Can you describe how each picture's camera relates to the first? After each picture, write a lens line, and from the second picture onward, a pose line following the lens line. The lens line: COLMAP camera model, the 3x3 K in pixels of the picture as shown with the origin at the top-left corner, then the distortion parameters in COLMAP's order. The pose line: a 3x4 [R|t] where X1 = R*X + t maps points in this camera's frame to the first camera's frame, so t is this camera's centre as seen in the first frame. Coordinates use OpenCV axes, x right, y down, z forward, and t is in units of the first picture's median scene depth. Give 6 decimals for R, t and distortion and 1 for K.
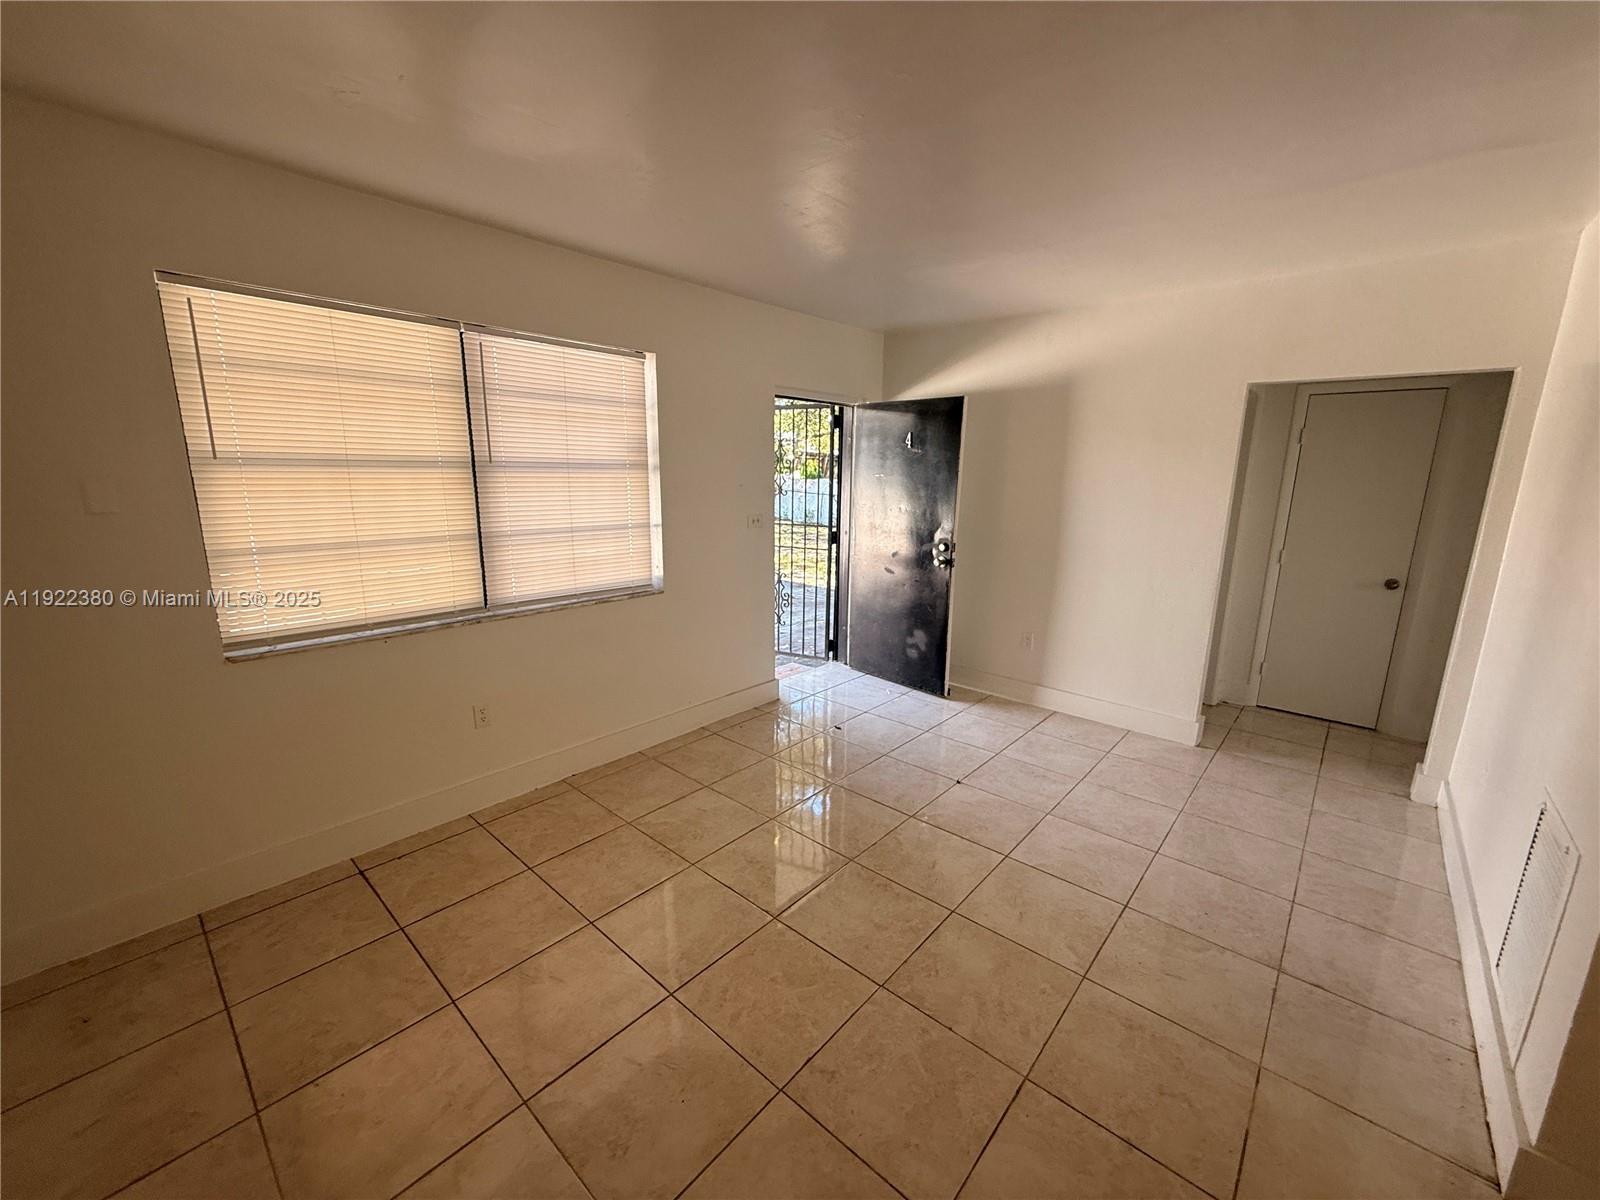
lens RADIAL K [[638.4, 0, 793.6], [0, 638.4, 599.9], [0, 0, 1]] dist [0.000013, 0.000481]
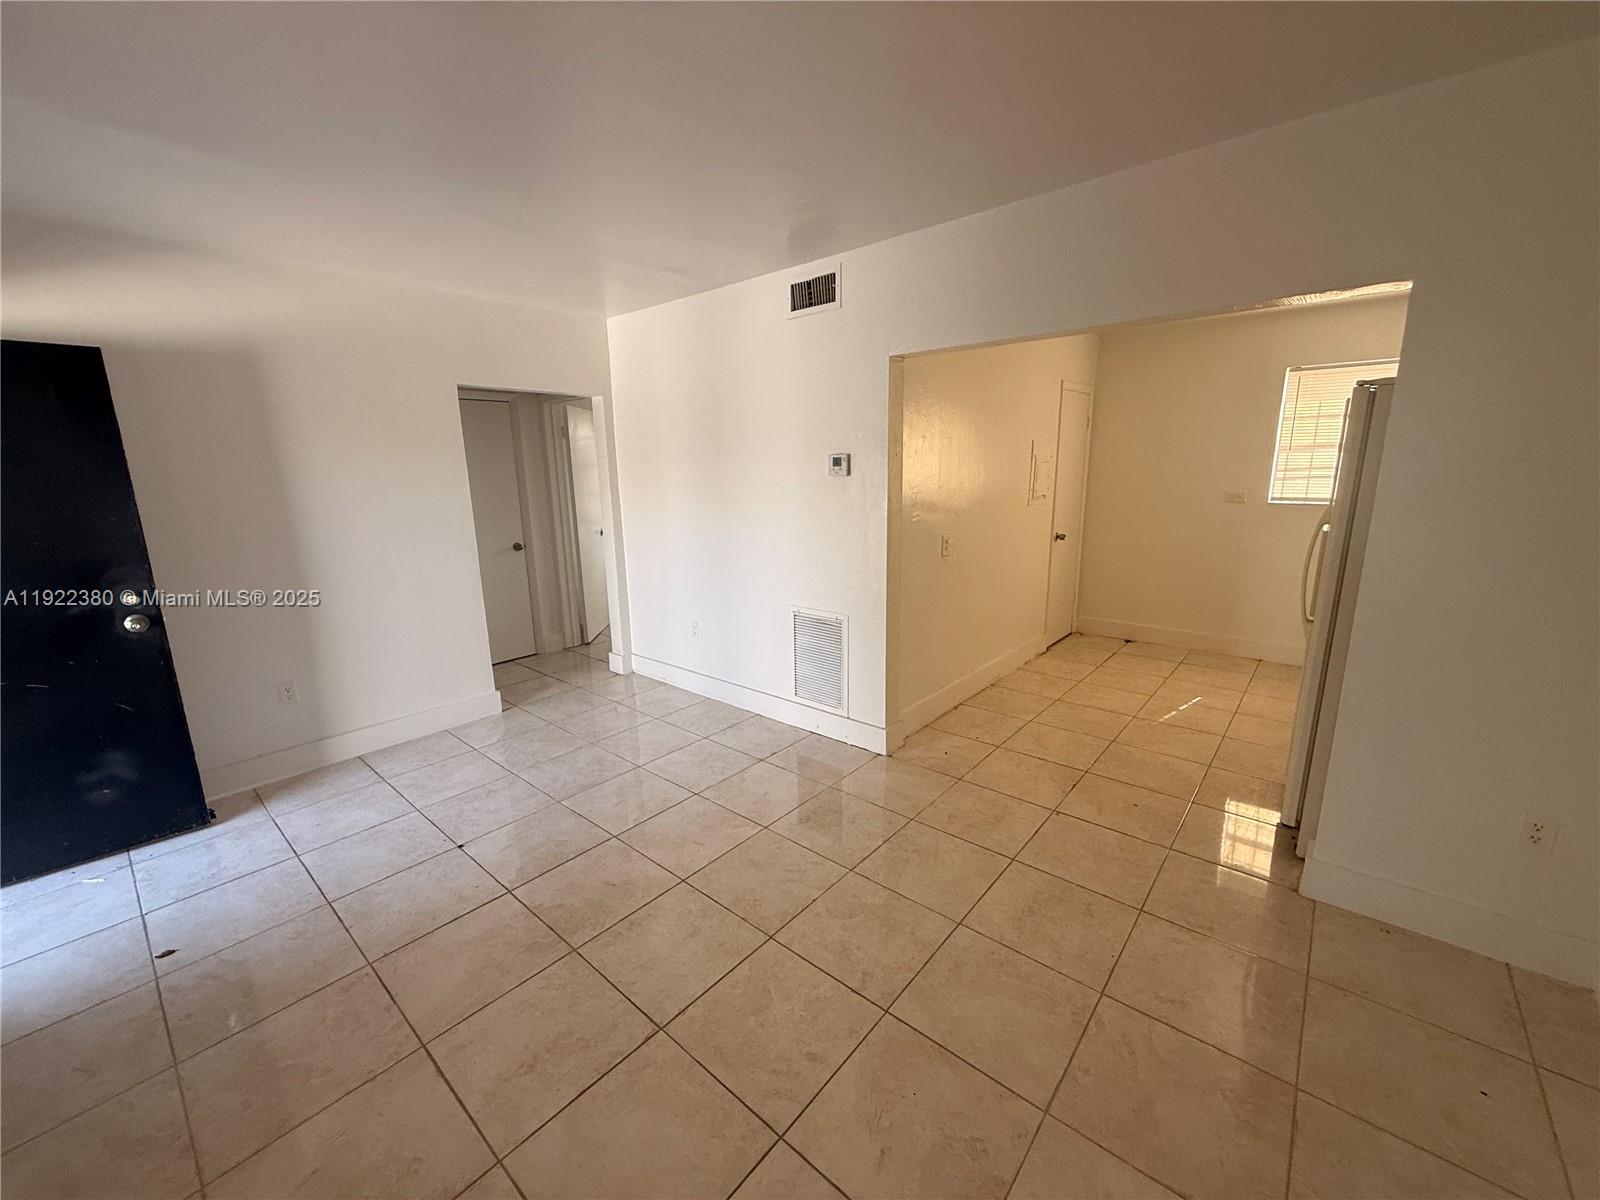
lens RADIAL K [[638.4, 0, 796.8], [0, 638.4, 603.2], [0, 0, 1]] dist [0.000013, 0.000481]
pose [[-0.018508, -0.227315, 0.973645, -0.545910], [0.220280, 0.948957, 0.225738, -0.114788], [-0.975261, 0.218652, 0.032510, 0.555792]]
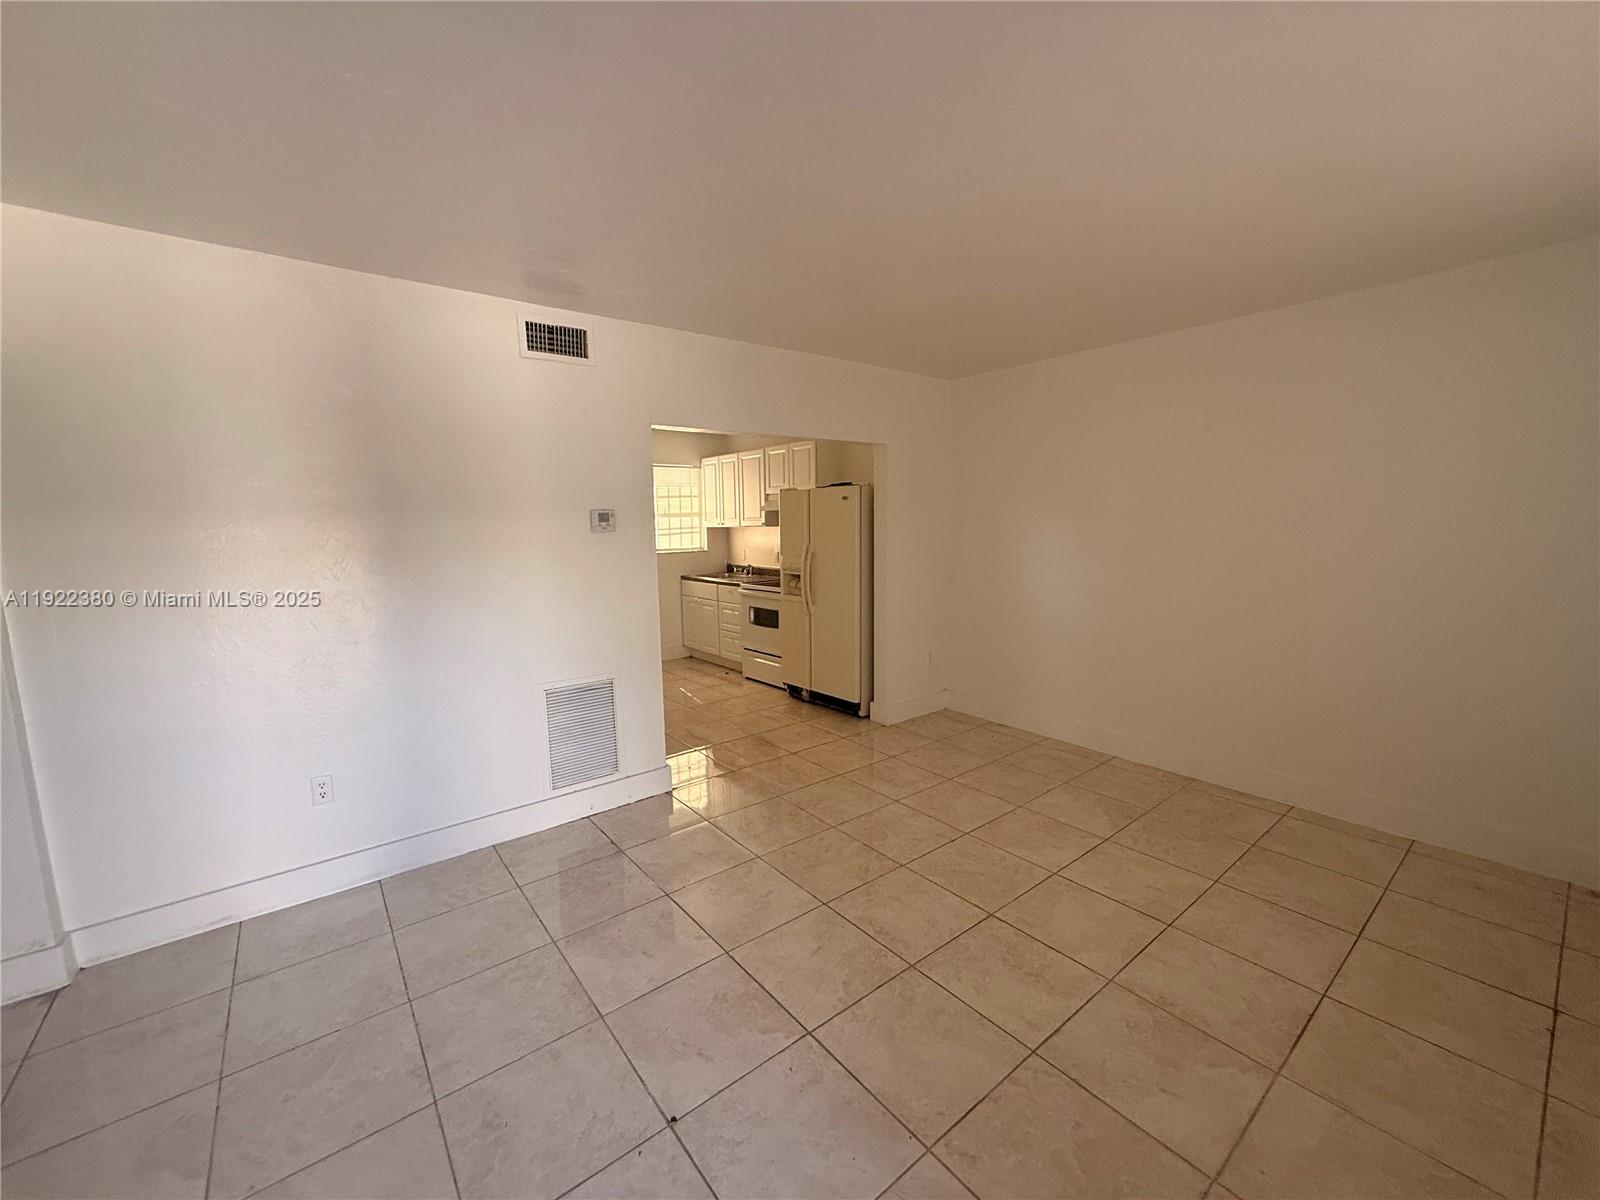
lens RADIAL K [[638.4, 0, 794.1], [0, 638.4, 604.5], [0, 0, 1]] dist [0.000013, 0.000481]
pose [[-0.985122, -0.018573, 0.170847, 0.100324], [0.039284, 0.943485, 0.329079, -0.293858], [-0.167304, 0.330895, -0.928718, 1.508728]]
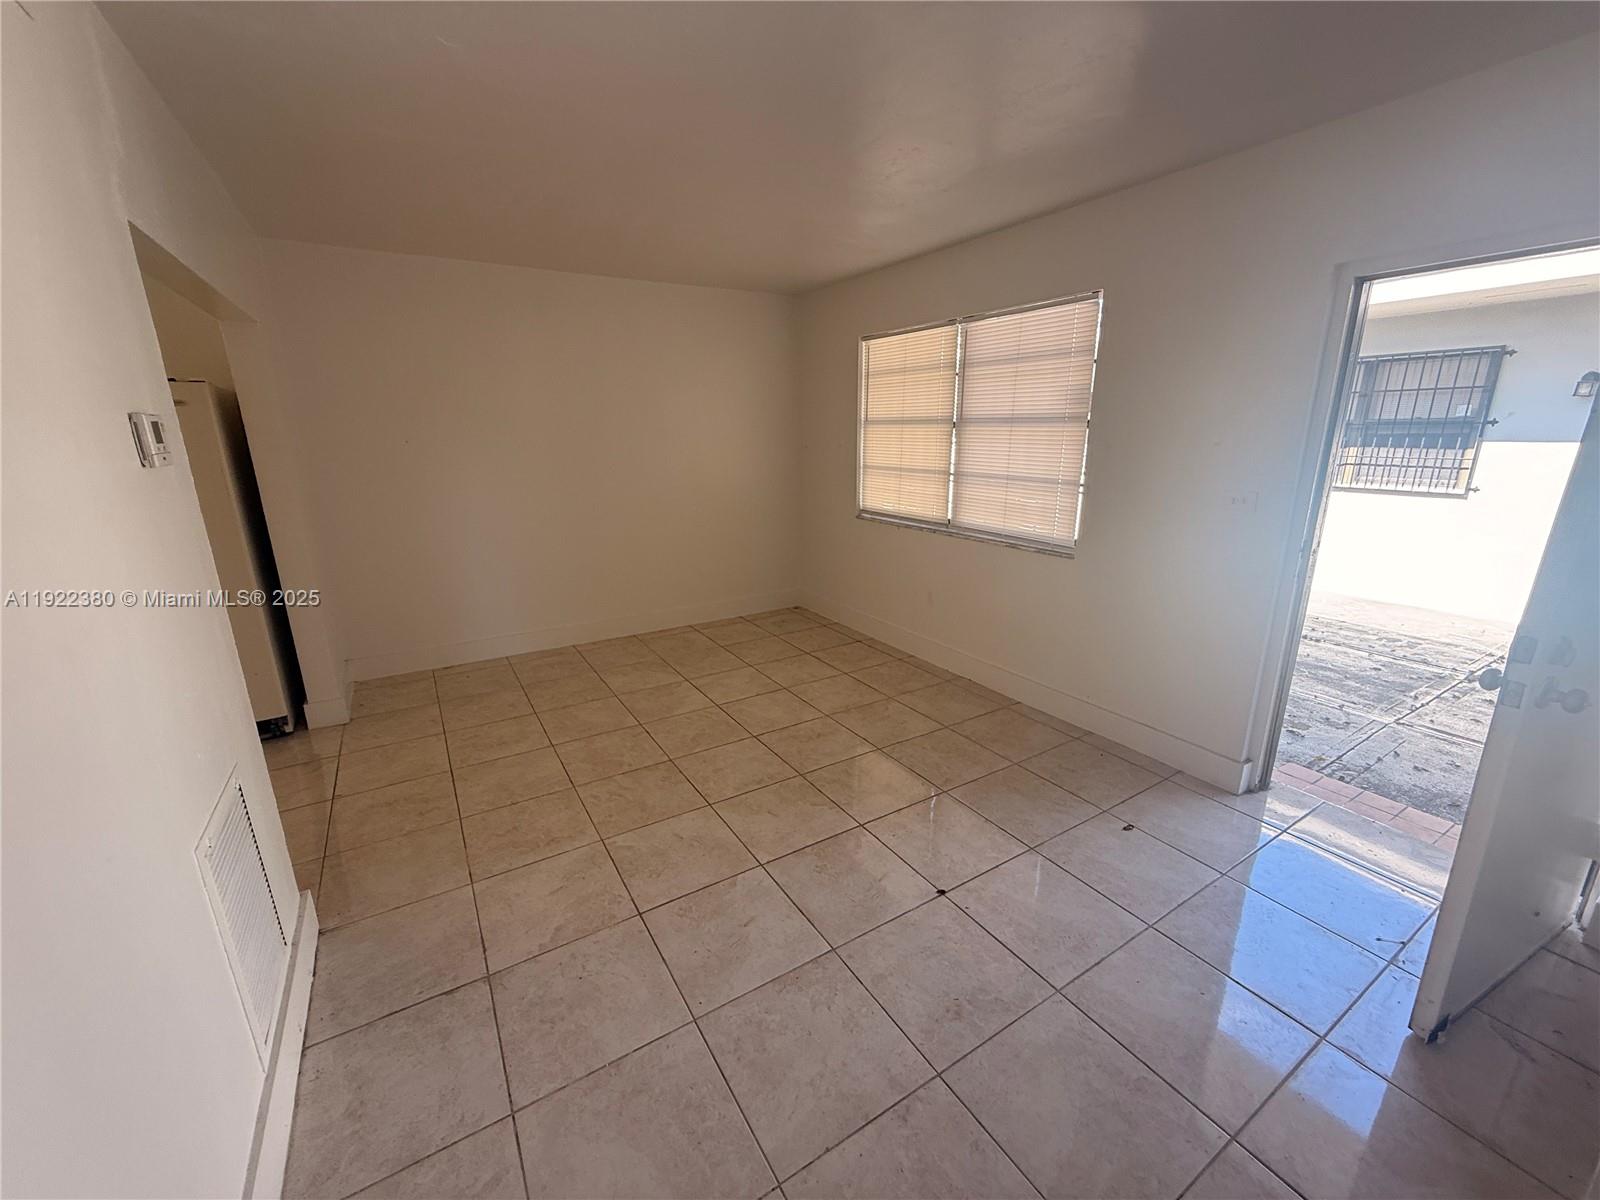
lens RADIAL K [[638.4, 0, 797.4], [0, 638.4, 600.5], [0, 0, 1]] dist [0.000013, 0.000481]
pose [[-0.283641, 0.246420, -0.926728, 0.972373], [-0.187479, 0.933518, 0.305606, -0.203741], [0.940425, 0.260425, -0.218585, 1.062898]]
